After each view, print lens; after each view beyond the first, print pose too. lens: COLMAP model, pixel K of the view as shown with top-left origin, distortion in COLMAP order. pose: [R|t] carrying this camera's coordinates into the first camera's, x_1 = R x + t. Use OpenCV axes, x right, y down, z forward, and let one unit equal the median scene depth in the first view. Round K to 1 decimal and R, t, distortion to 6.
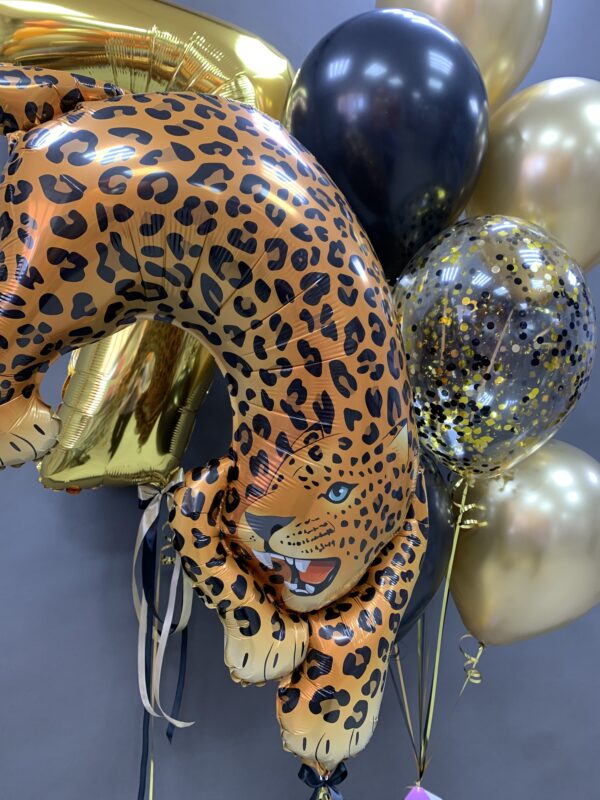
lens RADIAL K [[632.8, 0, 300.0], [0, 632.8, 400.0], [0, 0, 1]] dist [0.000149, -0.004993]
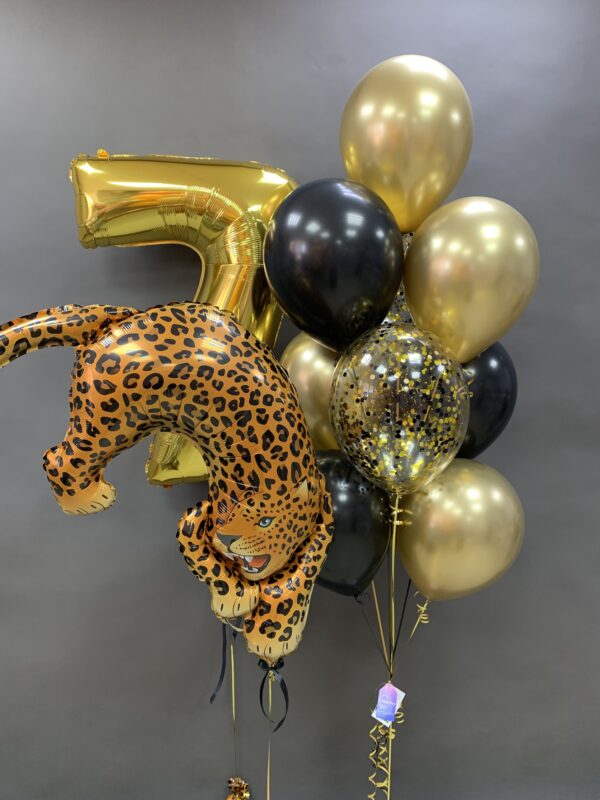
lens RADIAL K [[632.8, 0, 300.0], [0, 632.8, 400.0], [0, 0, 1]] dist [0.000149, -0.004993]
pose [[0.995705, -0.032163, -0.086814, 0.331688], [0.044300, 0.988917, 0.141710, -0.458549], [0.081293, -0.144947, 0.986094, -0.750539]]
